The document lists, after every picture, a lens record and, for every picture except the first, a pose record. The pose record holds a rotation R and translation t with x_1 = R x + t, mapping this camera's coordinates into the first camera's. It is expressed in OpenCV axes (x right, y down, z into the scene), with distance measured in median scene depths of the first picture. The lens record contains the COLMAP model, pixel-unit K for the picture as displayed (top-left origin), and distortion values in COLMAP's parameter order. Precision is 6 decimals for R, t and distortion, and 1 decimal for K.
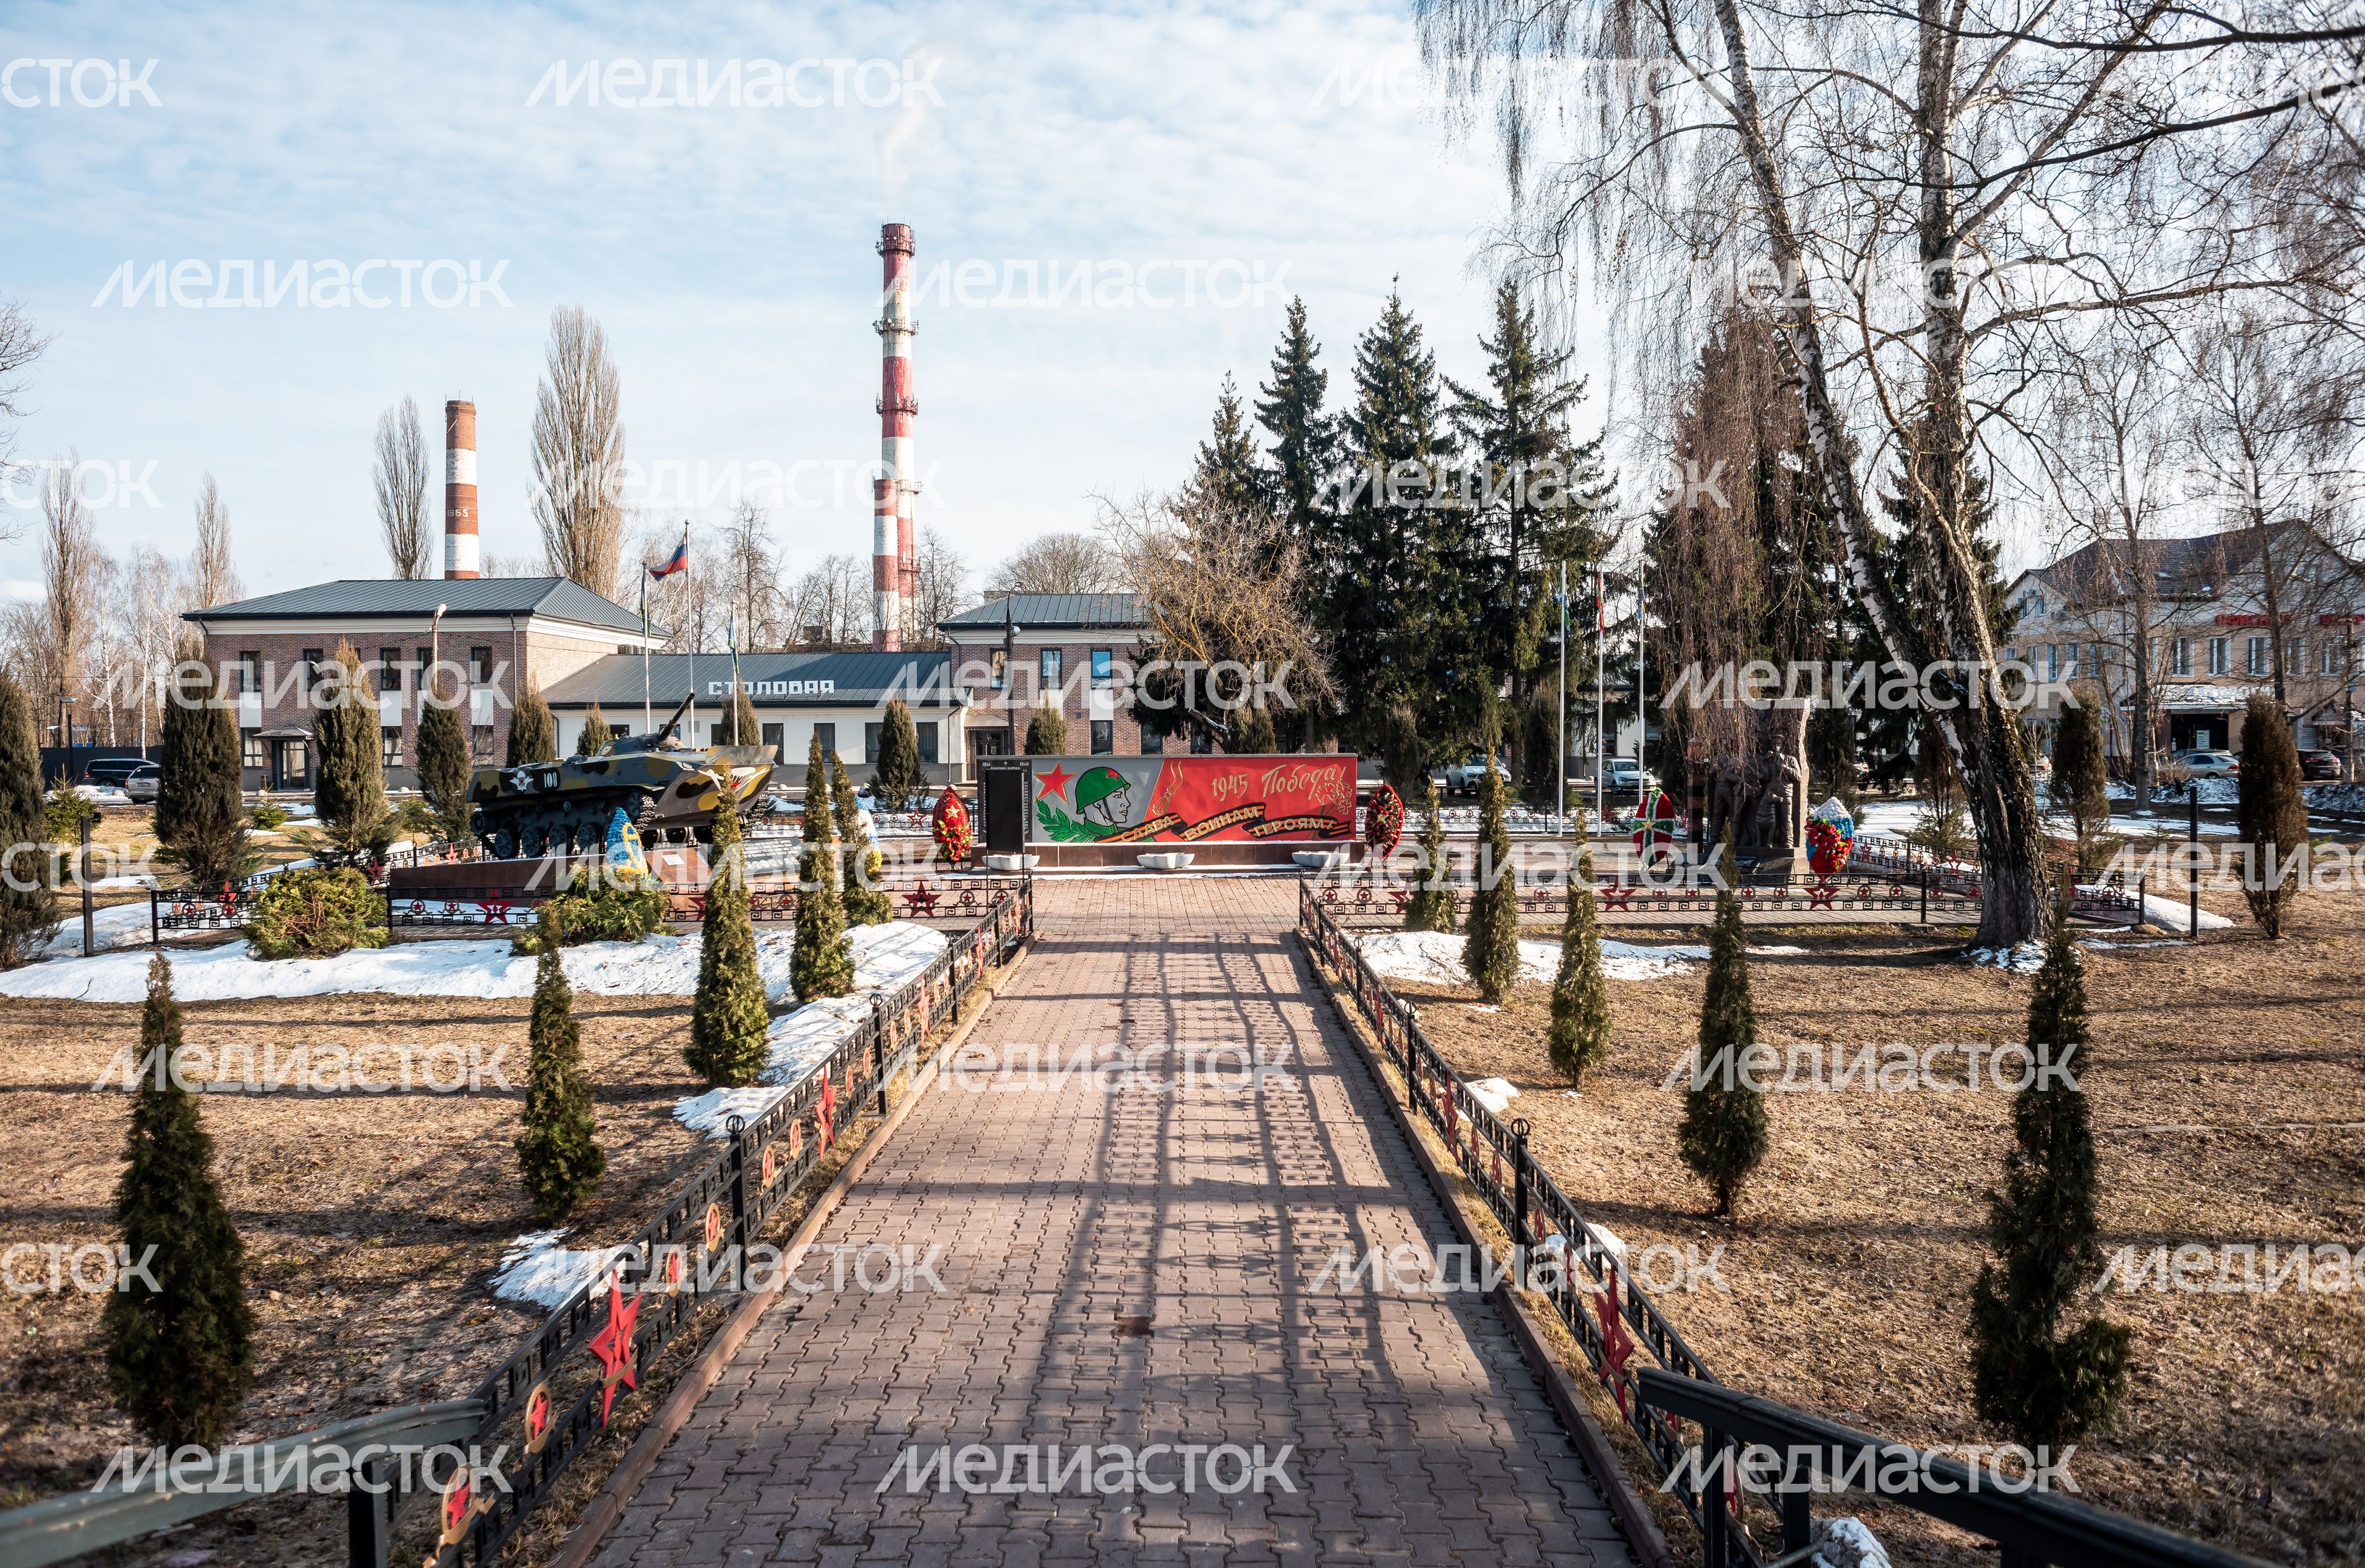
lens RADIAL K [[1632.4, 0, 1182.2], [0, 1632.4, 770.7], [0, 0, 1]] dist [-0.085908, 0.080436]
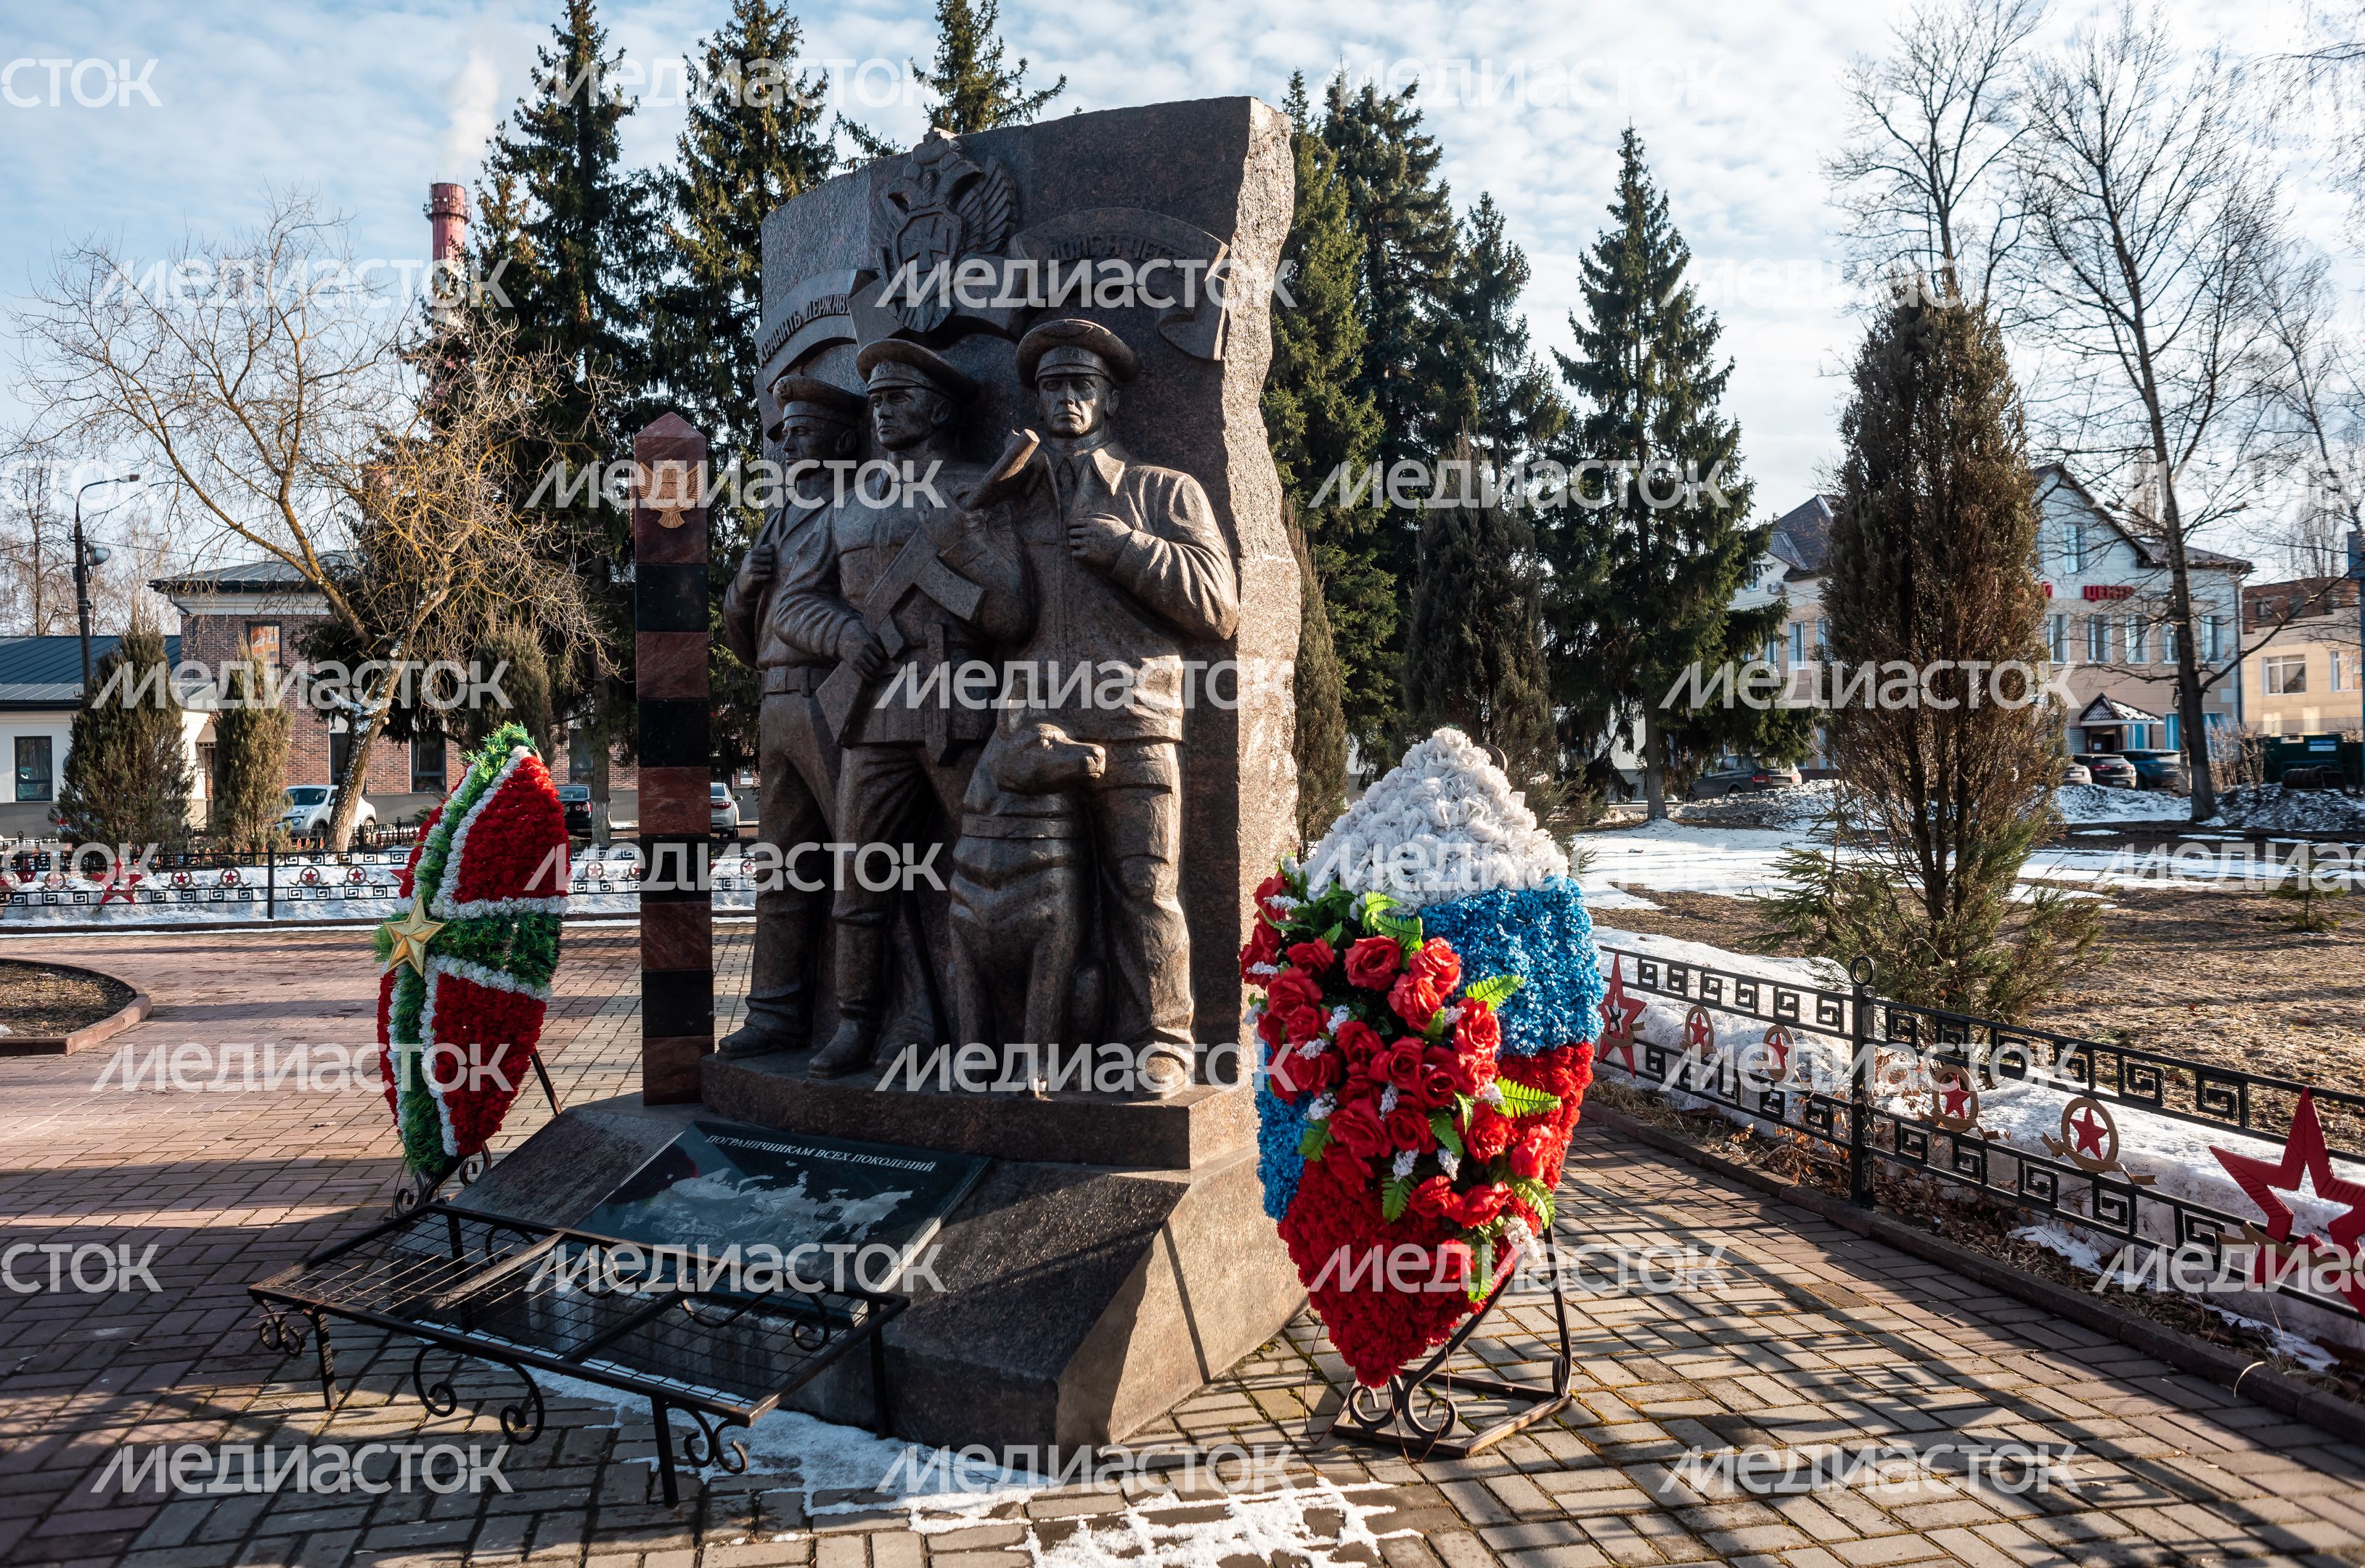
lens RADIAL K [[1632.4, 0, 1182.2], [0, 1632.4, 770.7], [0, 0, 1]] dist [-0.085908, 0.080436]
pose [[0.982018, -0.008848, 0.188581, 0.169698], [0.014637, 0.999463, -0.029326, 0.011210], [-0.188220, 0.031559, 0.981620, 0.414420]]
